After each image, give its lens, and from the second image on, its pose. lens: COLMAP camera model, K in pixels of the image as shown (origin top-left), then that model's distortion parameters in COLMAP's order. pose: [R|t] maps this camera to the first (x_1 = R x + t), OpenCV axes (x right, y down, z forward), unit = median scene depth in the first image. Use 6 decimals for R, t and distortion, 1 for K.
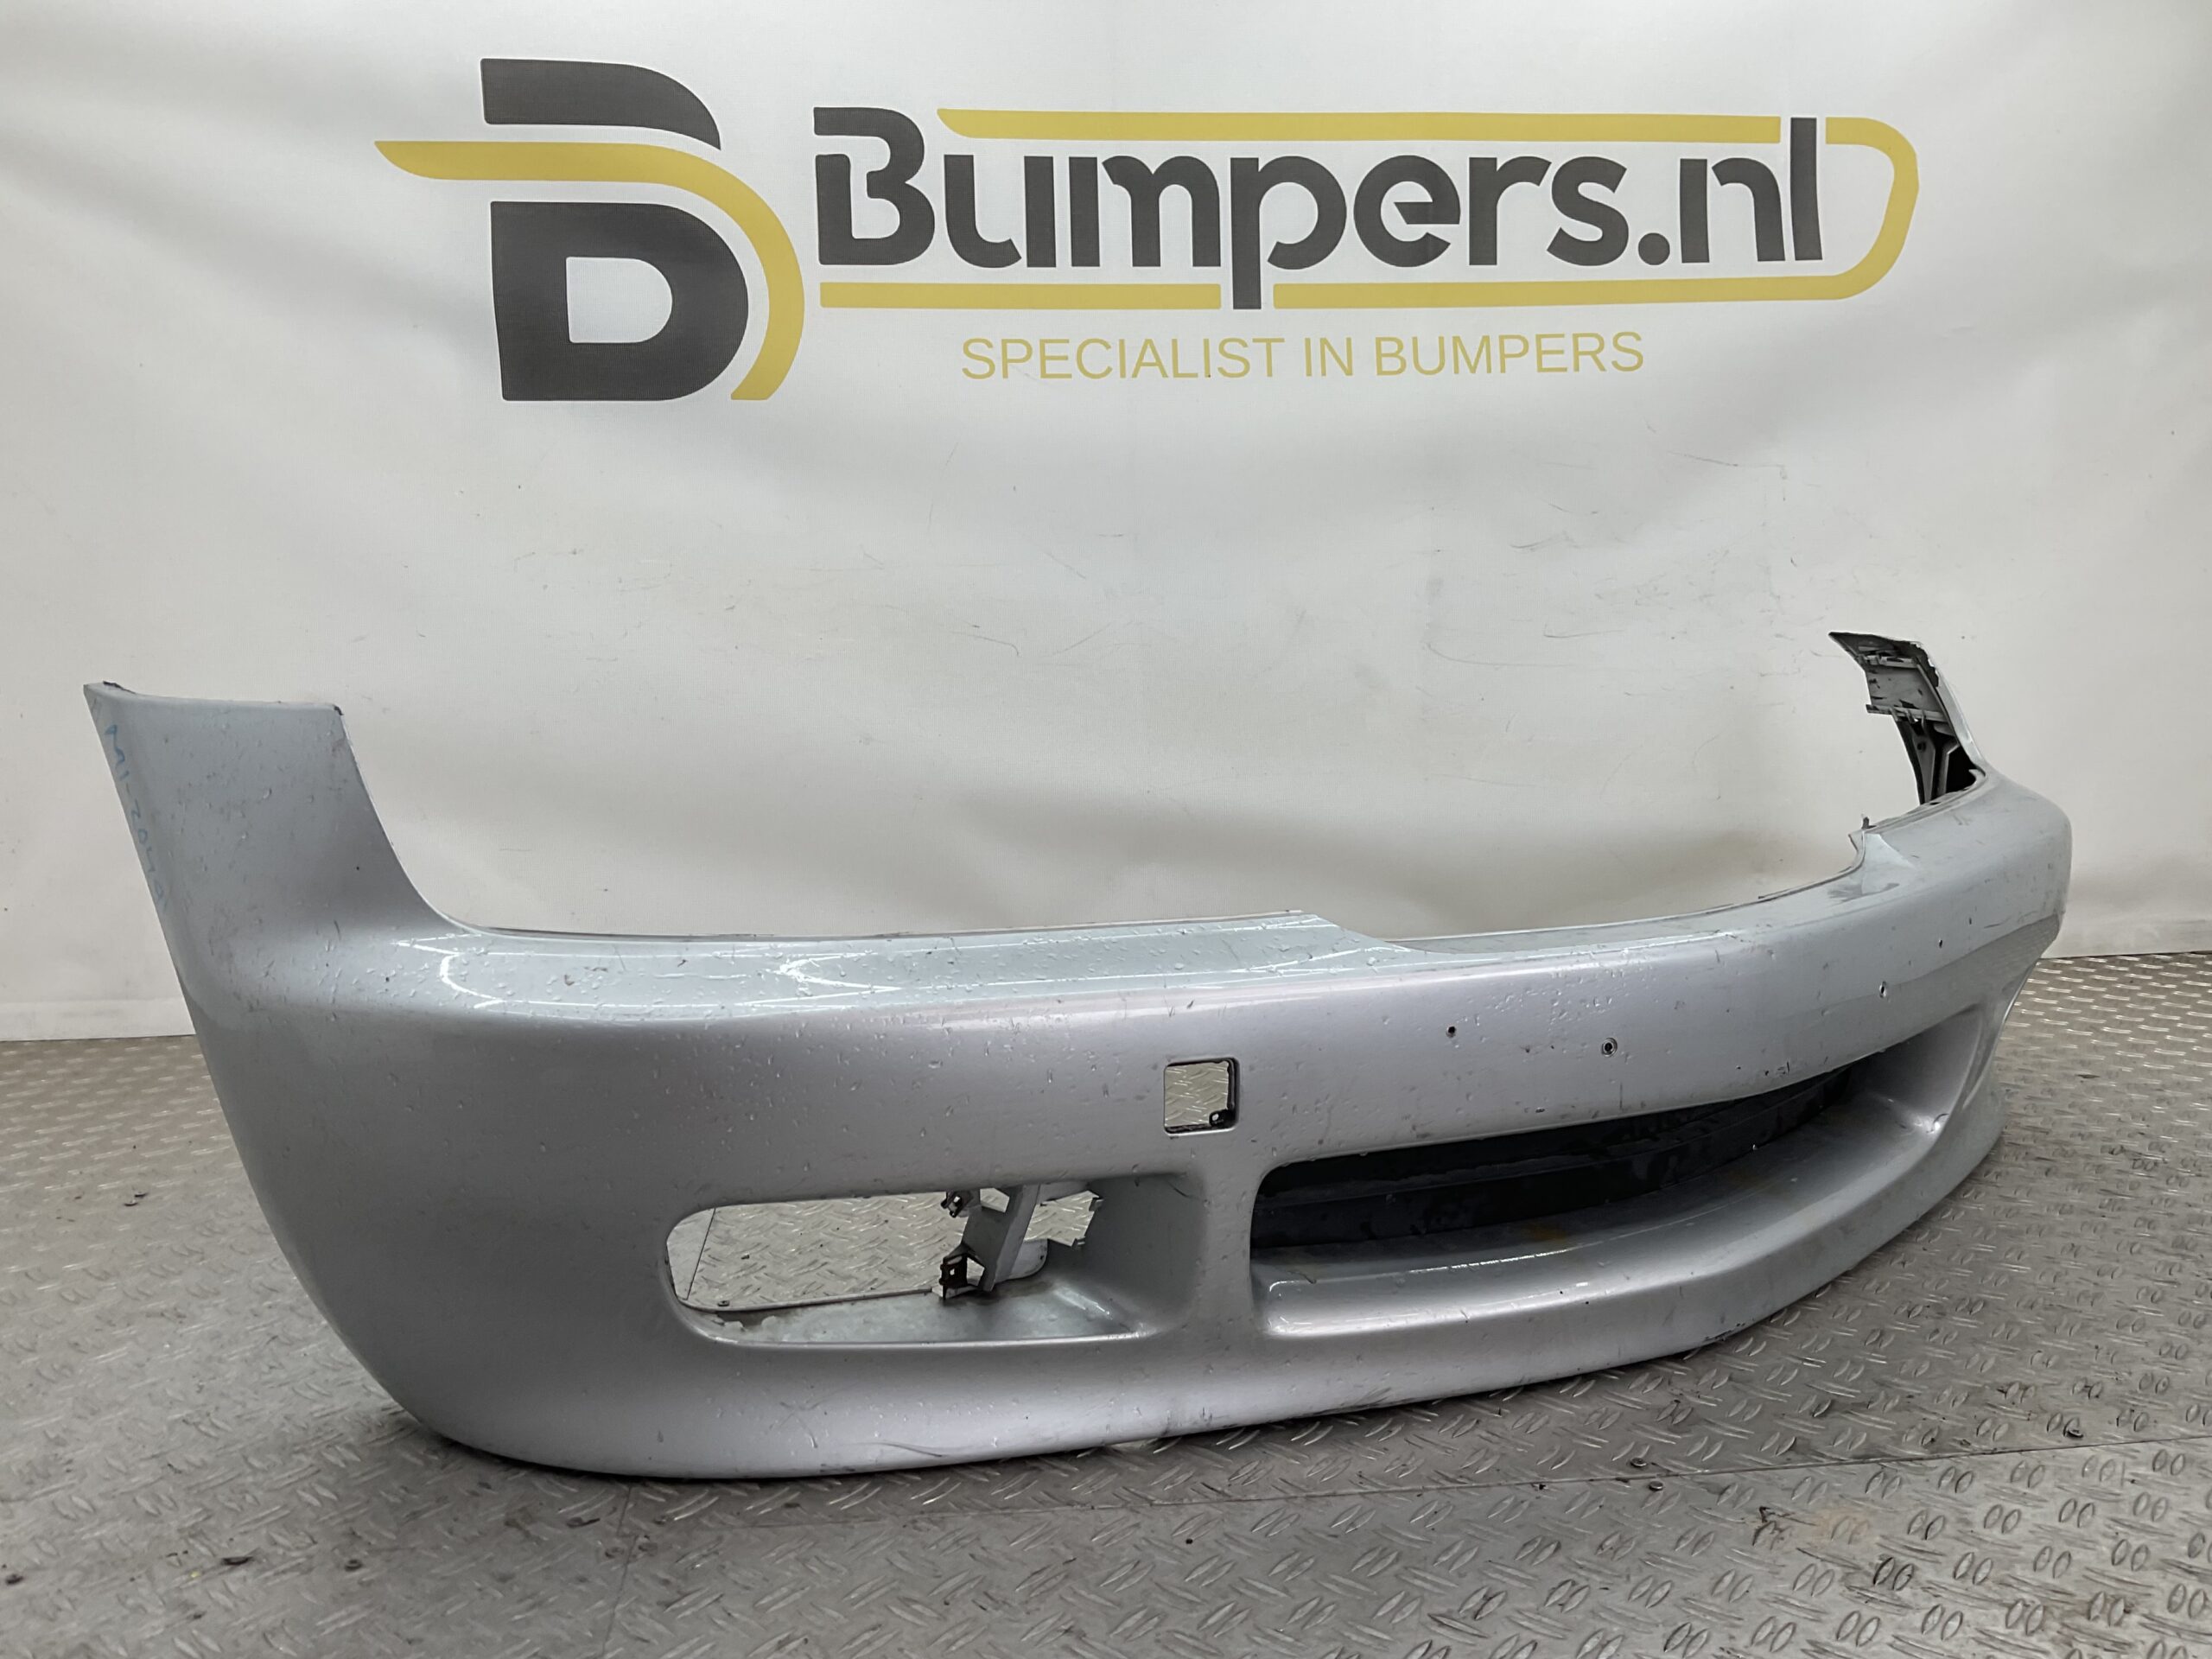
lens RADIAL K [[1824.1, 0, 1092.4], [0, 1824.1, 823.4], [0, 0, 1]] dist [0.068786, -0.125564]
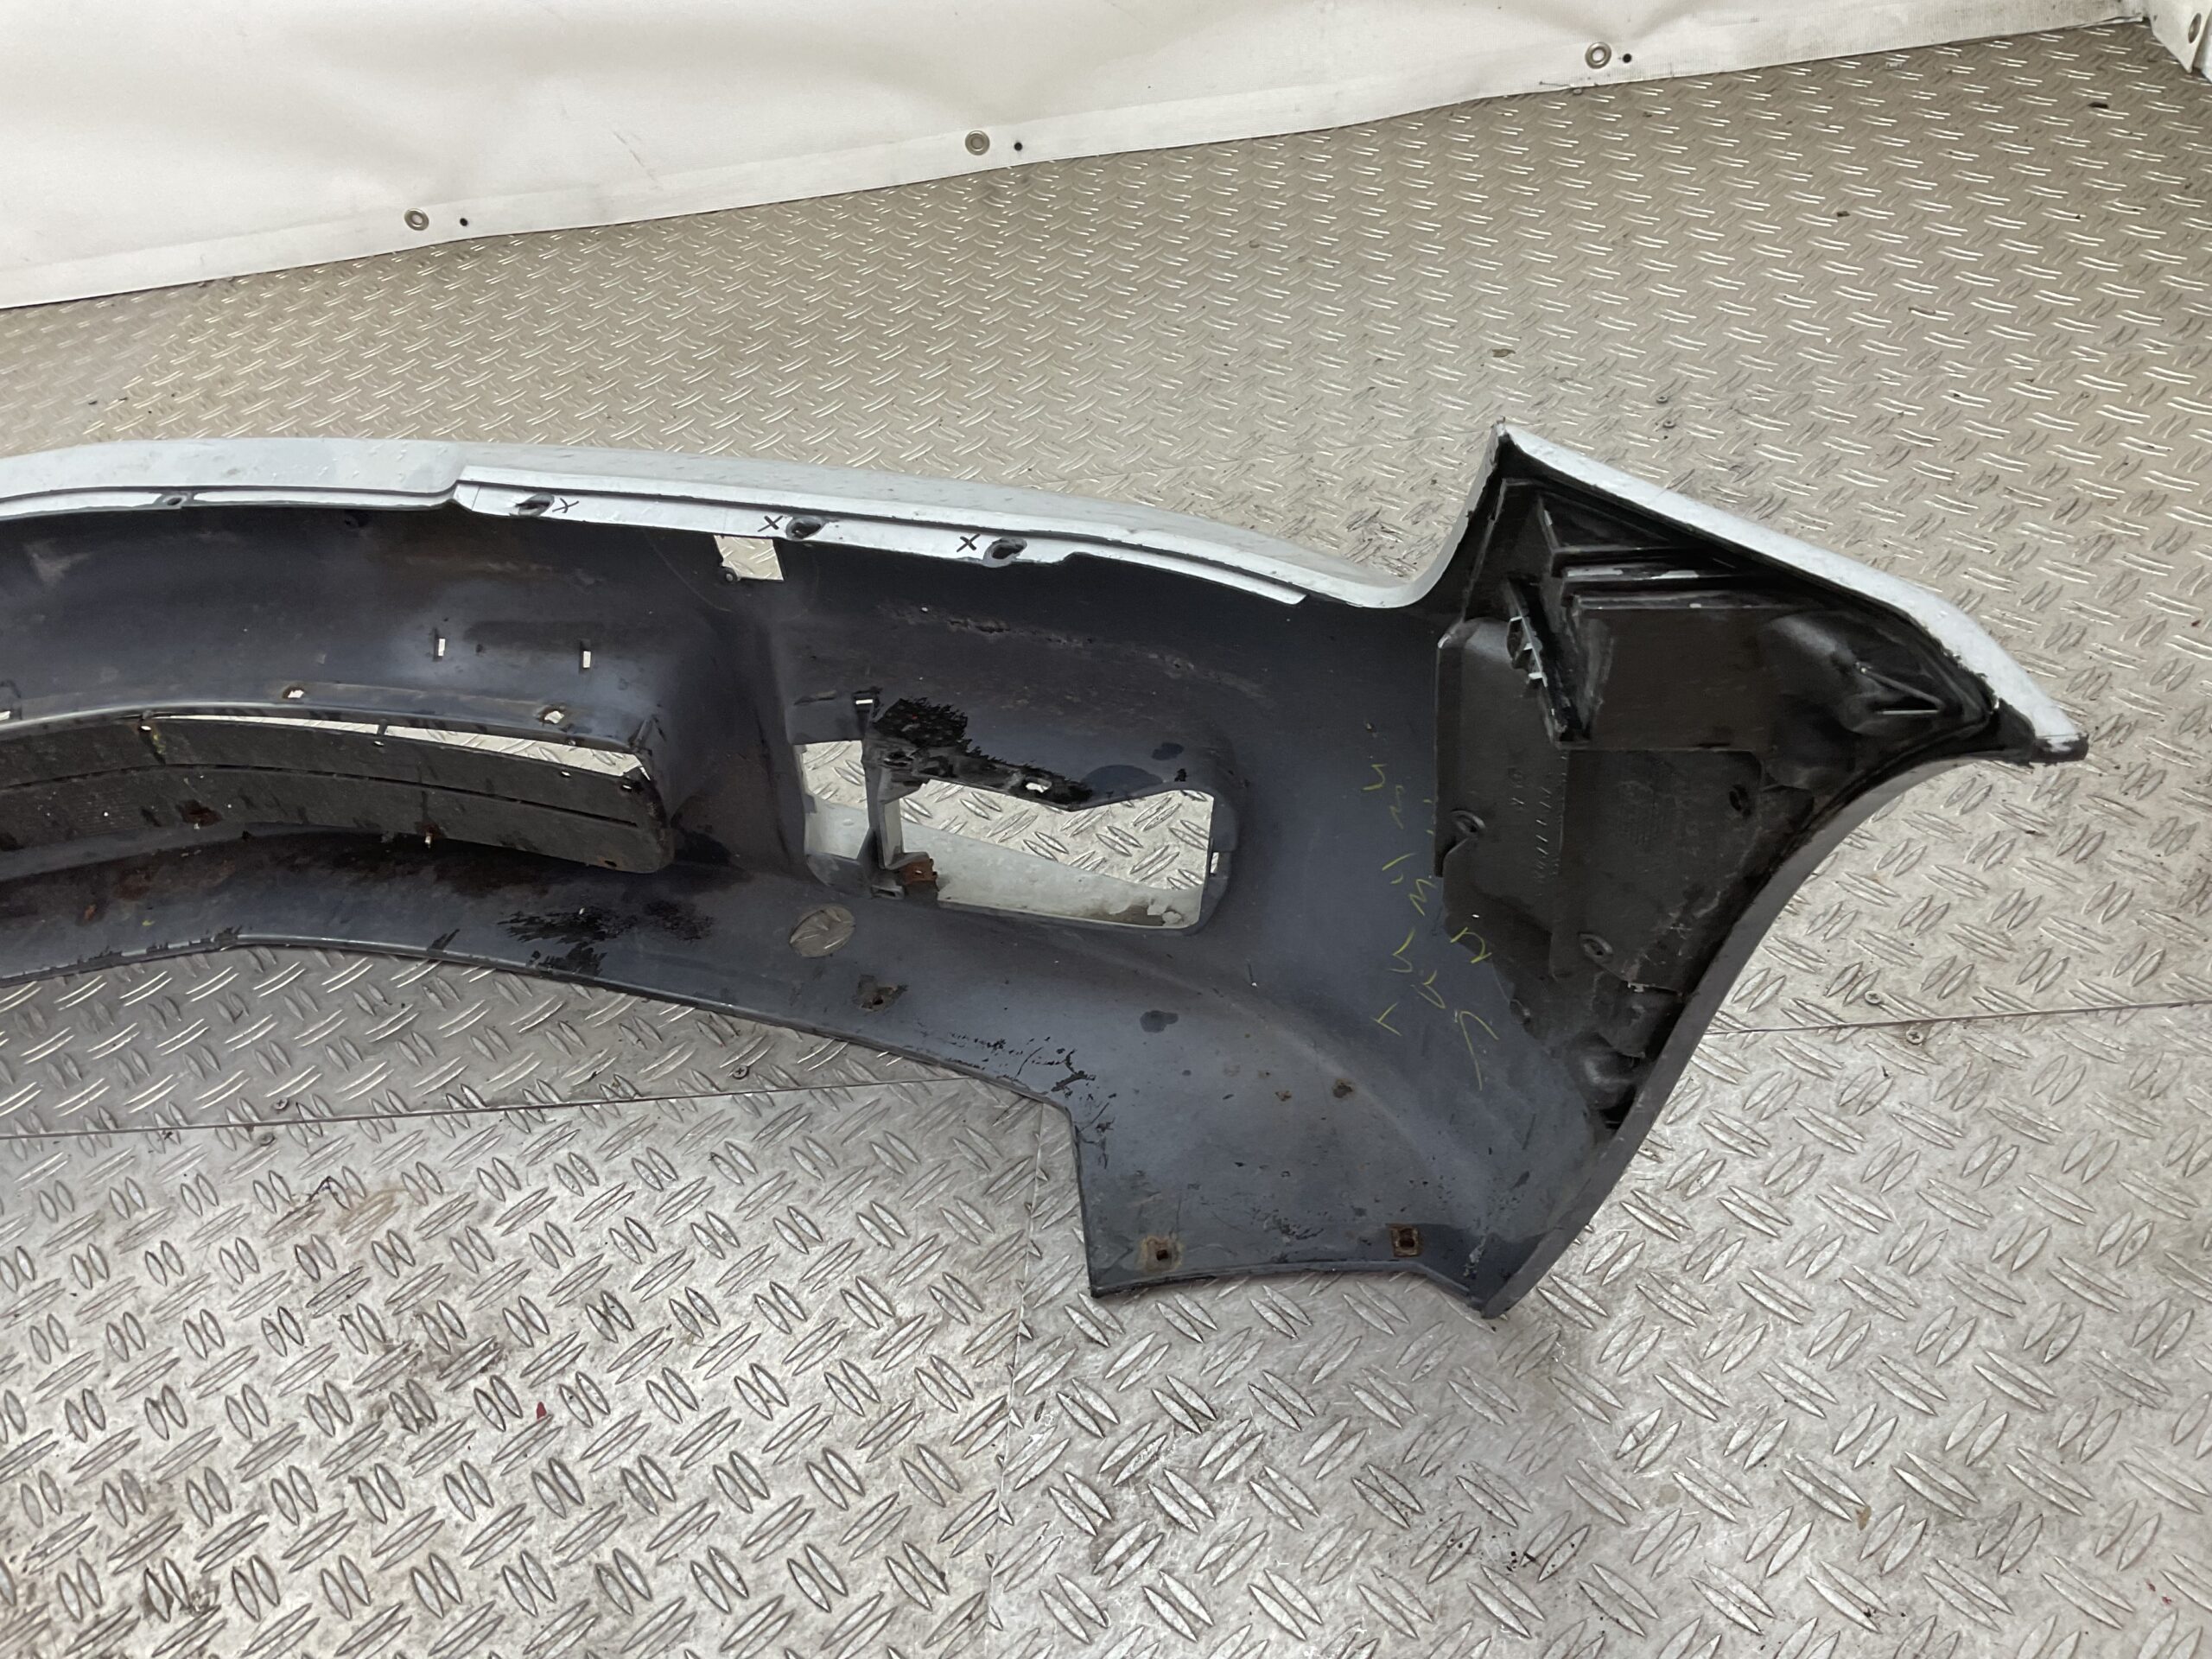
lens RADIAL K [[1824.1, 0, 1097.2], [0, 1824.1, 844.5], [0, 0, 1]] dist [0.068786, -0.125564]
pose [[0.976118, 0.003472, -0.217215, 0.499213], [0.121952, 0.818706, 0.561113, -0.141657], [0.179784, -0.574202, 0.798730, 0.197639]]
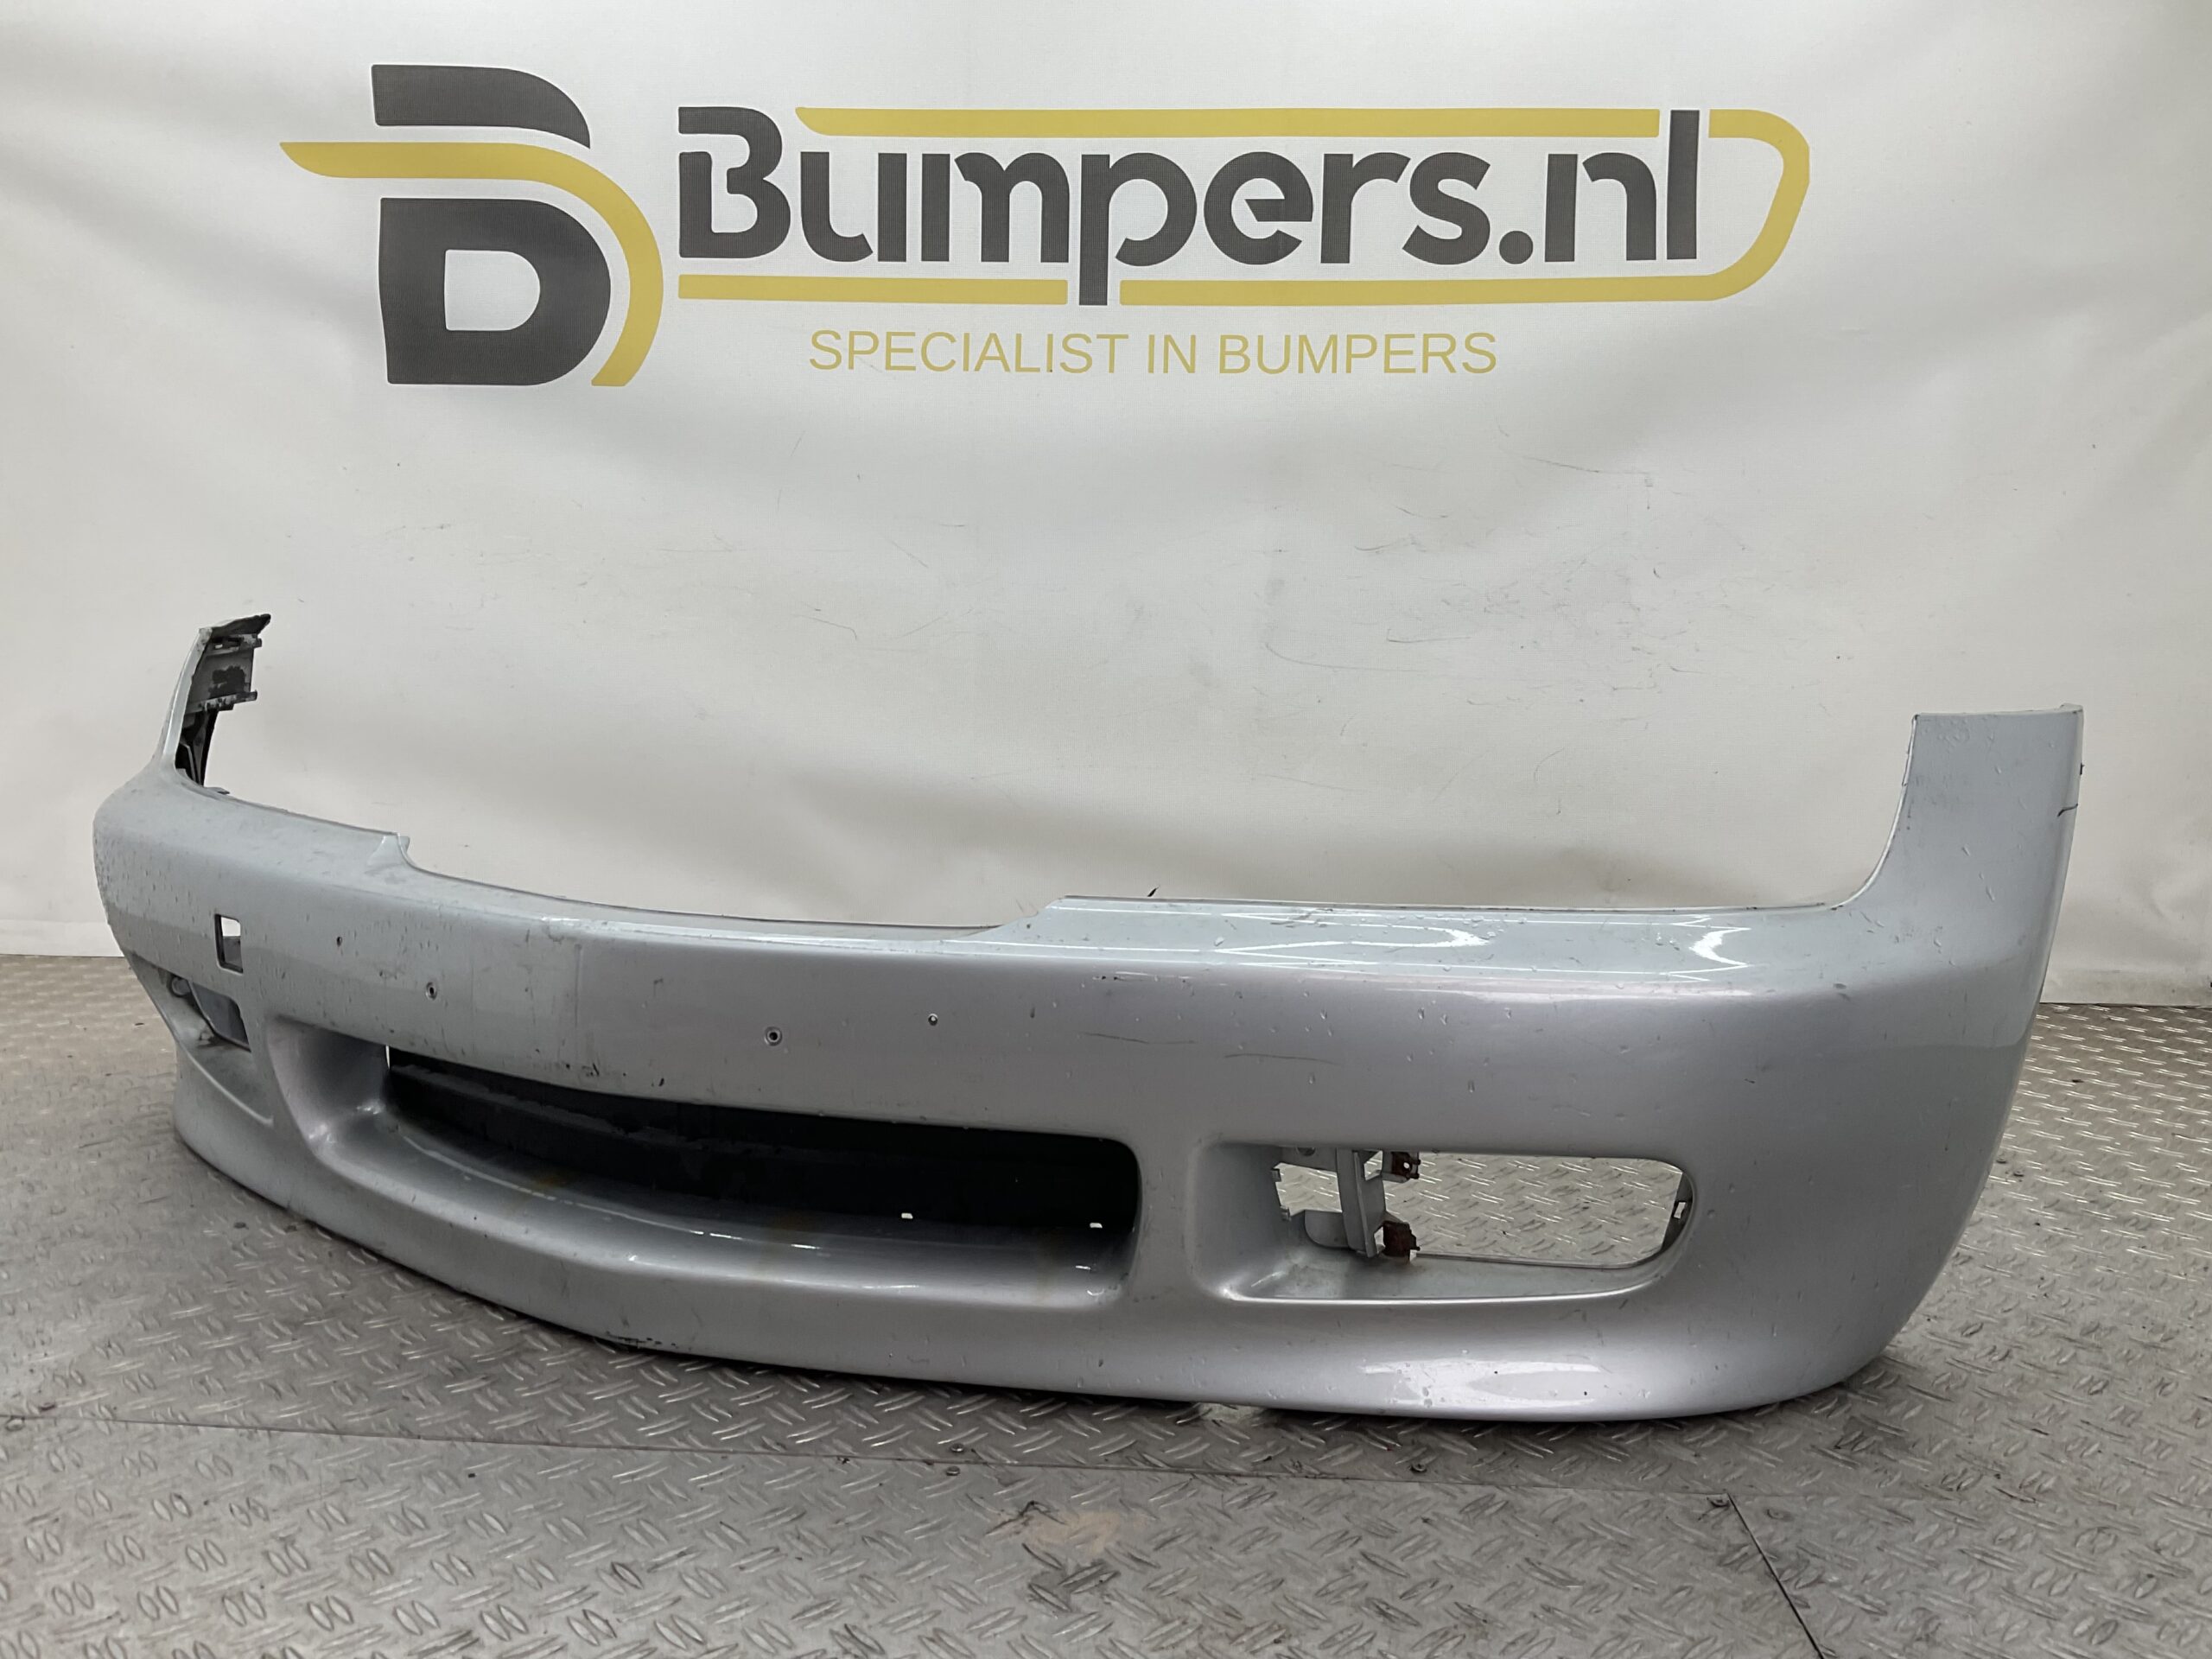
lens RADIAL K [[1824.1, 0, 1094.3], [0, 1824.1, 825.8], [0, 0, 1]] dist [0.068786, -0.125564]
pose [[0.987474, 0.051952, -0.148984, 0.269638], [-0.050466, 0.998631, 0.013735, -0.008890], [0.149493, -0.006044, 0.988744, 0.001370]]
